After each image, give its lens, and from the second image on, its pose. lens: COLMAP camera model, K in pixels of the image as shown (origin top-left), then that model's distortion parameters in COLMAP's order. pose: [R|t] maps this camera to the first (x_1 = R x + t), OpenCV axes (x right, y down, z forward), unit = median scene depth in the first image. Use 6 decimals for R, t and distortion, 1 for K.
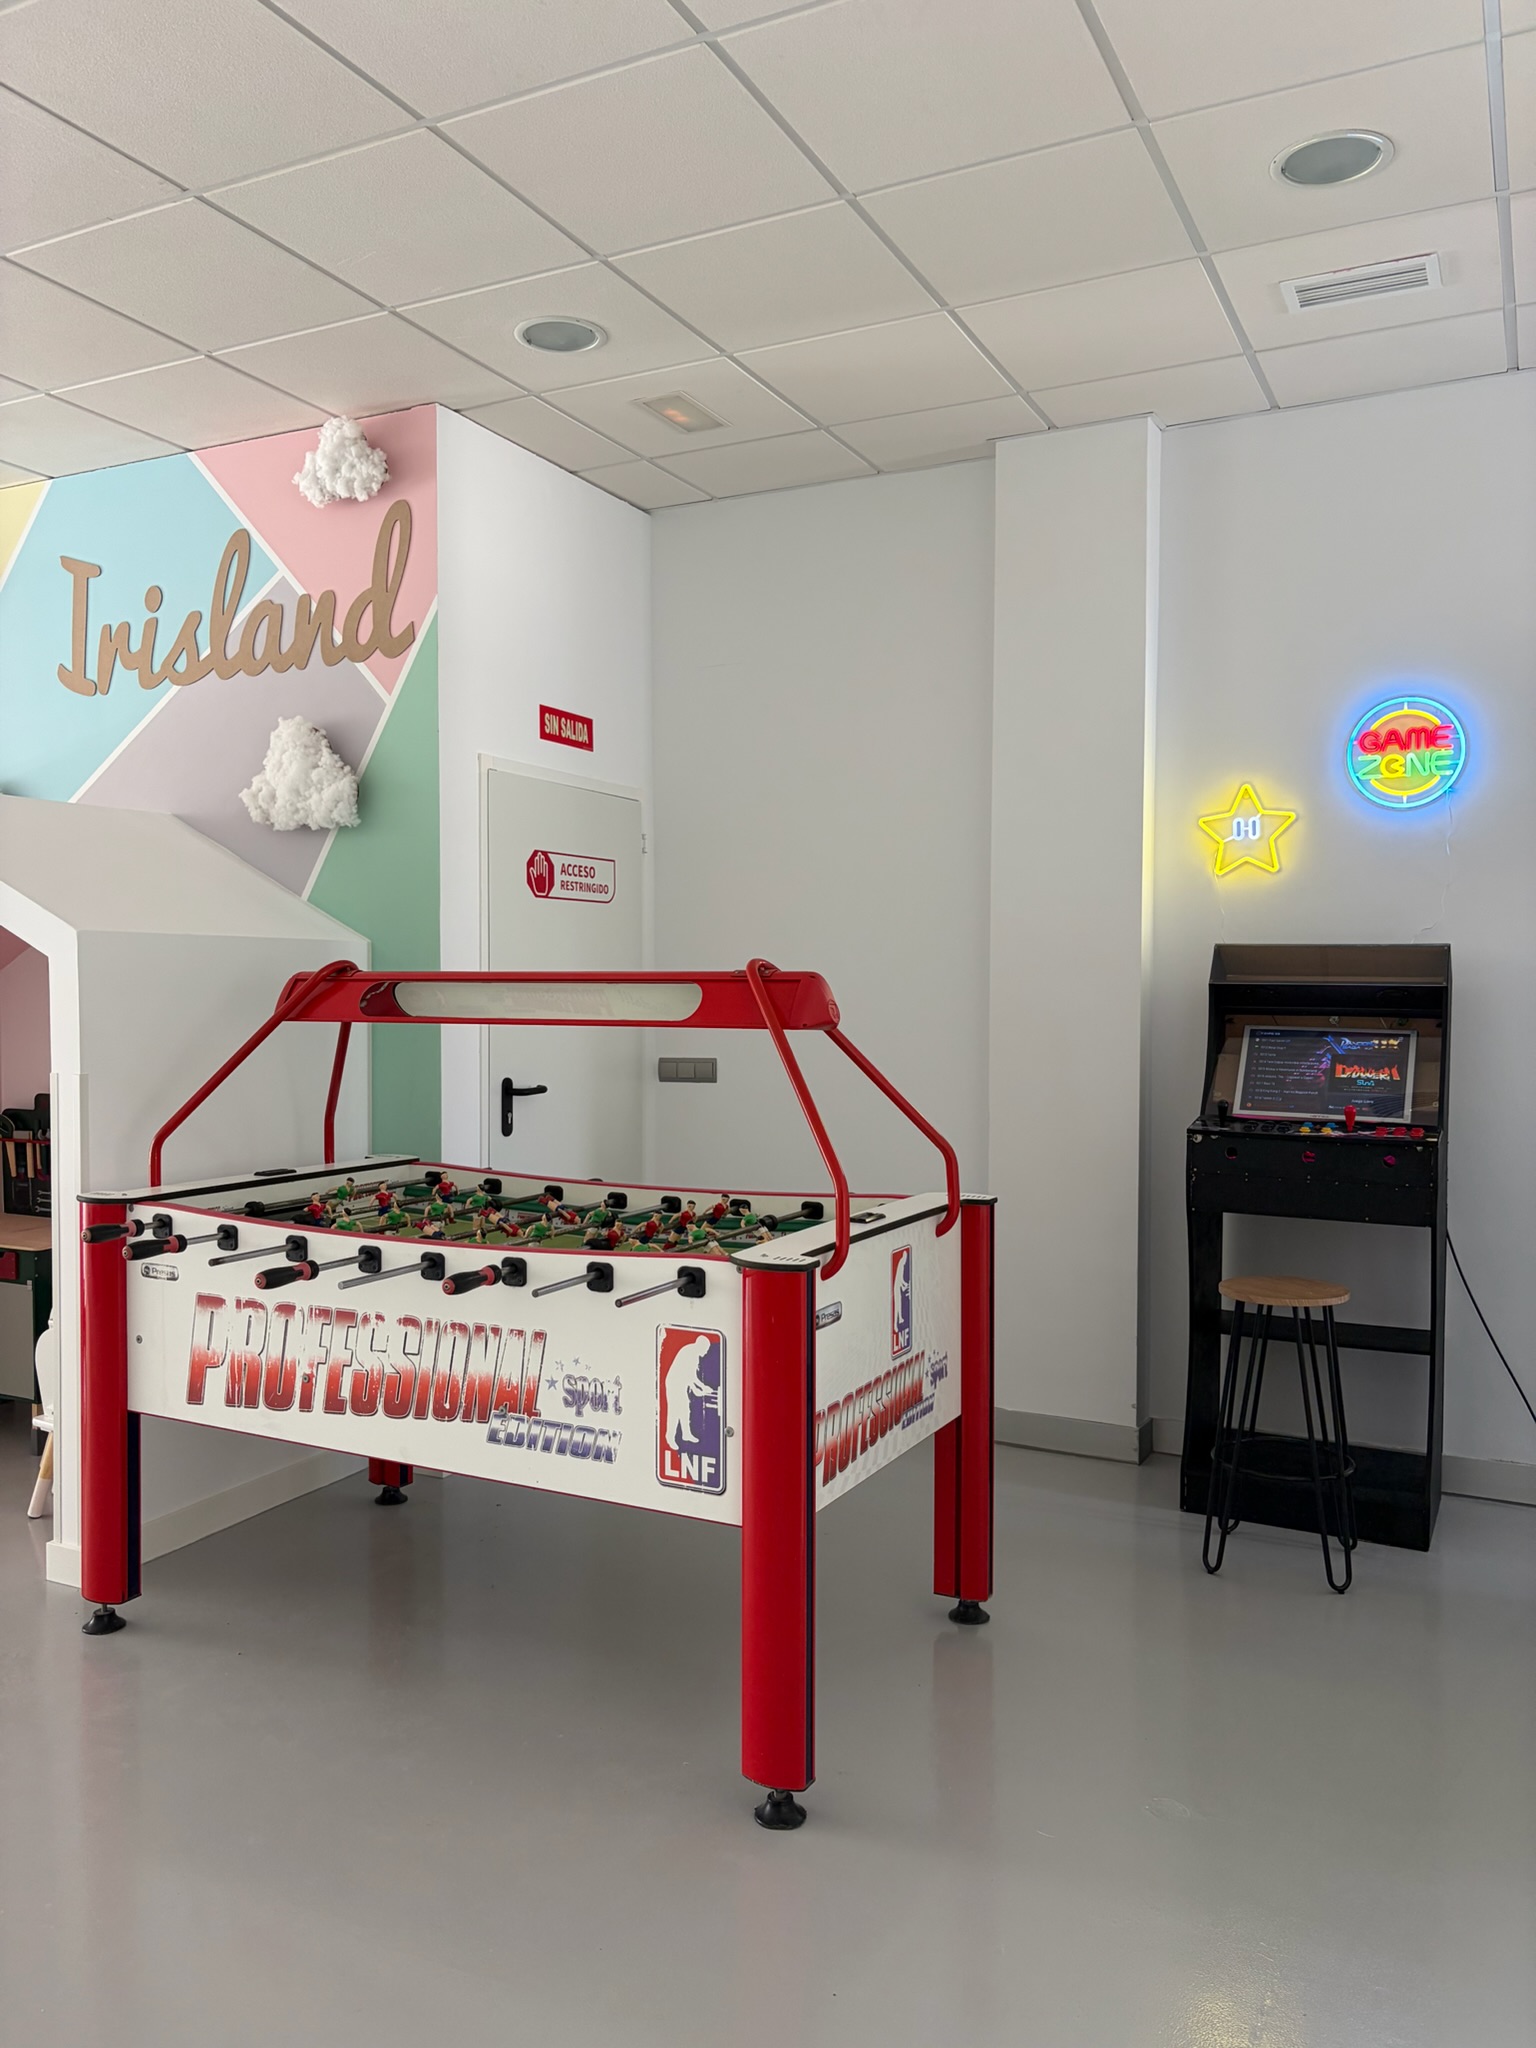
lens RADIAL K [[1549.0, 0, 758.4], [0, 1549.0, 1030.4], [0, 0, 1]] dist [0.033151, -0.047629]
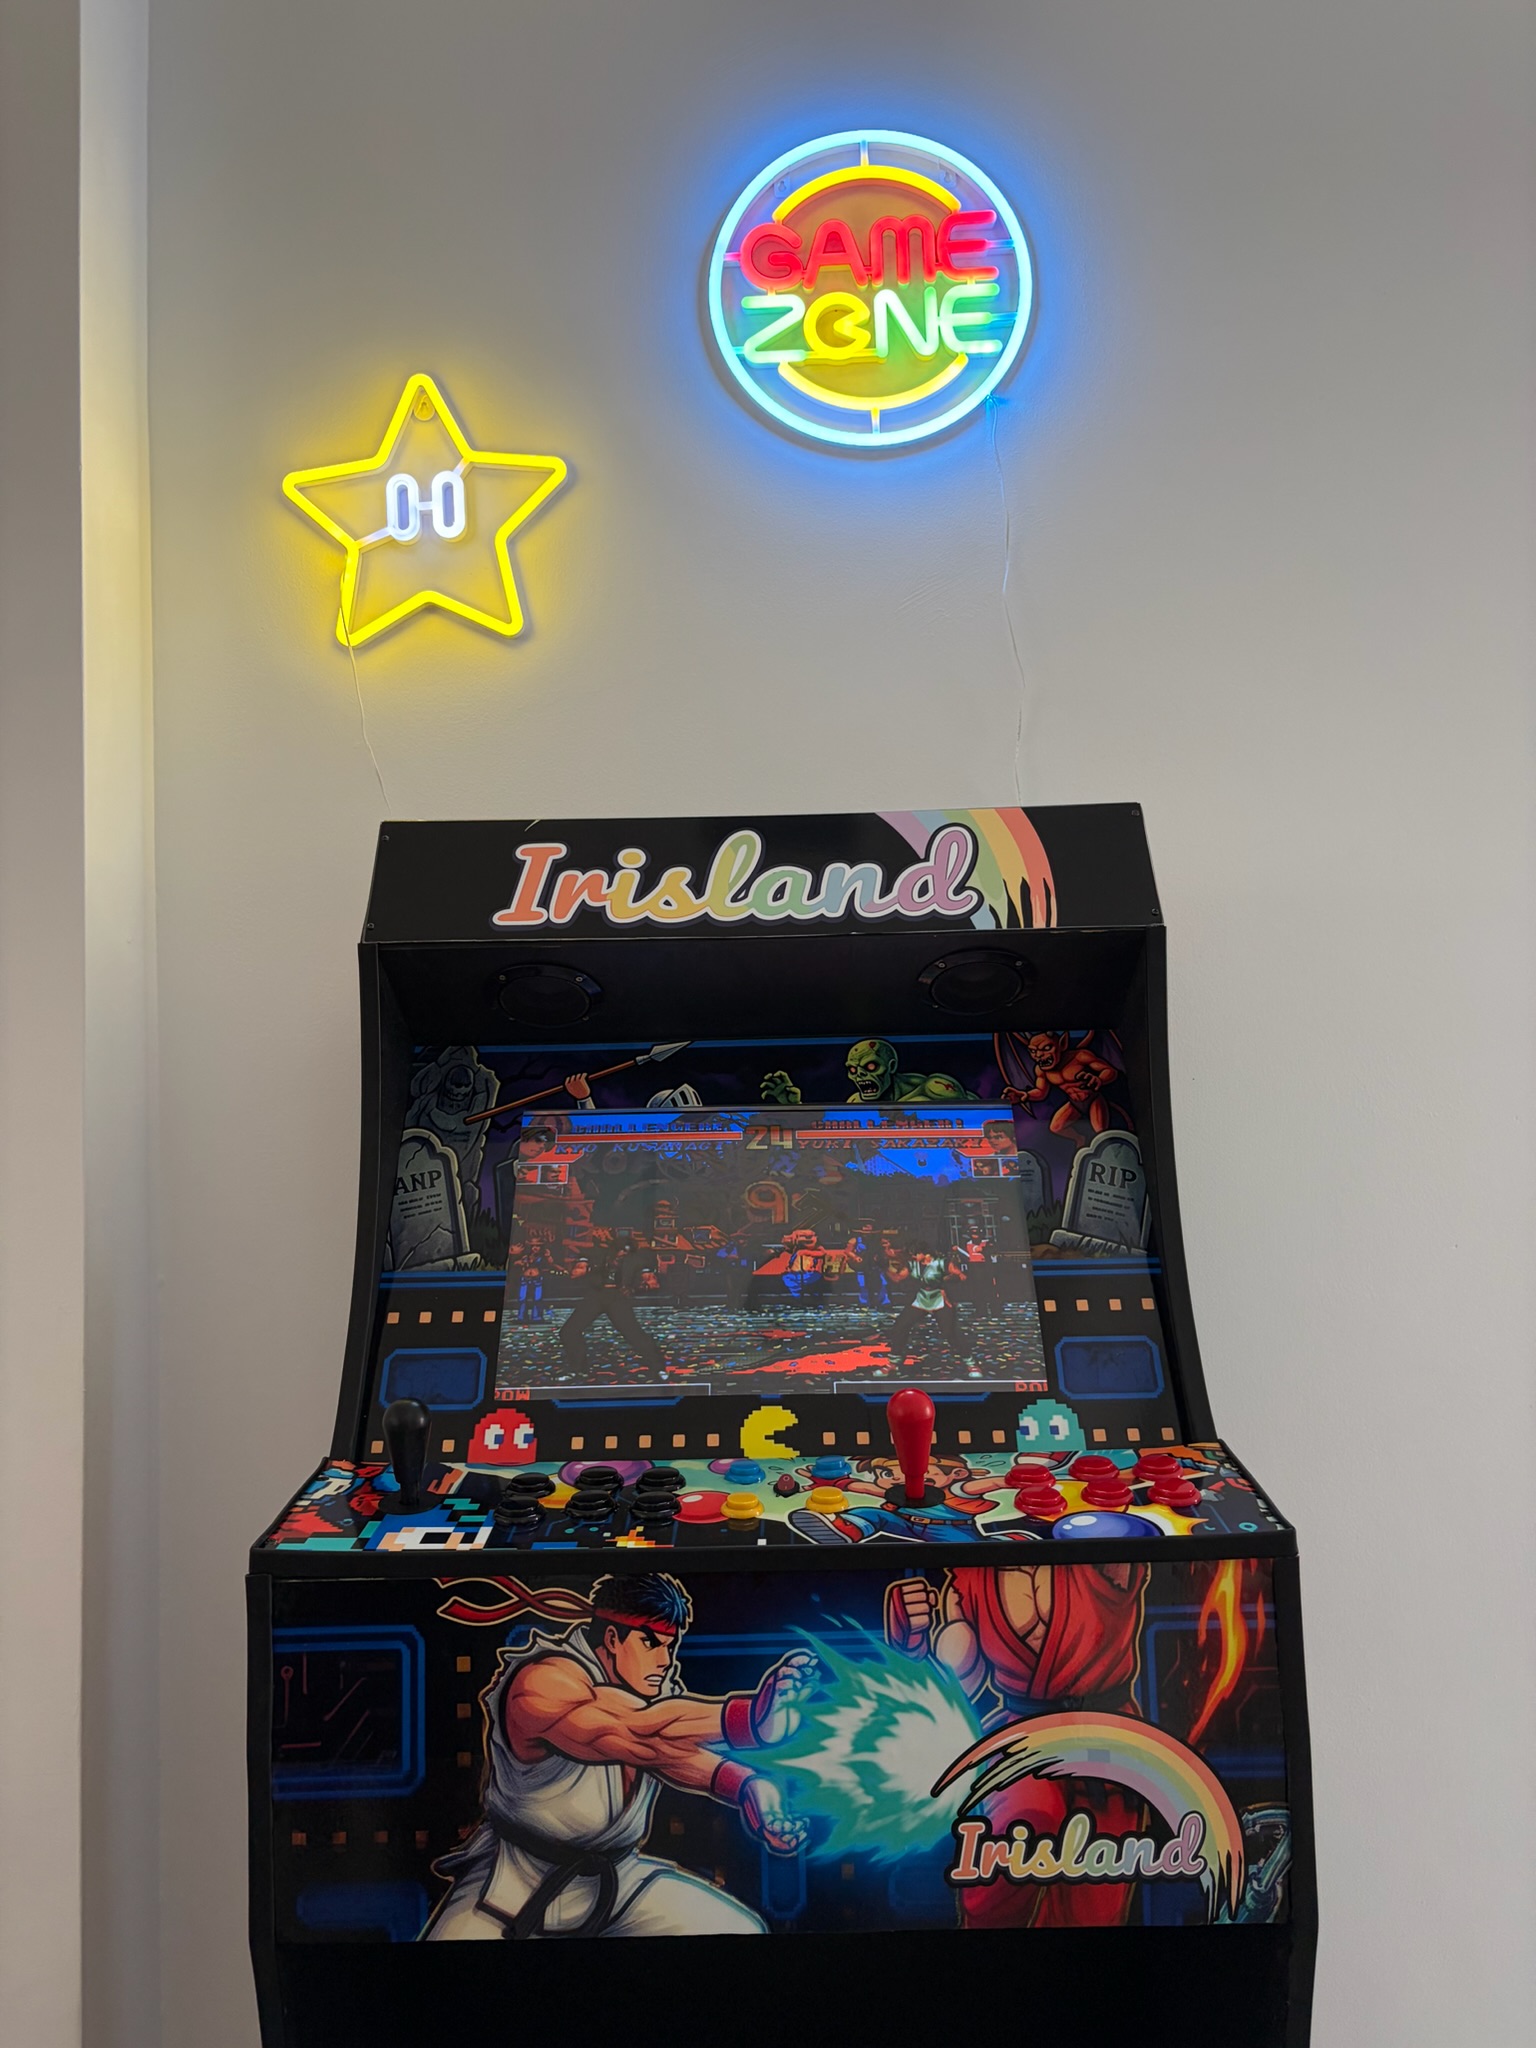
lens RADIAL K [[1557.7, 0, 772.1], [0, 1557.7, 1059.9], [0, 0, 1]] dist [0.184593, -0.434831]
pose [[0.896084, 0.000637, 0.443885, 0.259121], [0.045151, 0.994682, -0.092573, 0.021023], [-0.441583, 0.102995, 0.891289, 0.765646]]
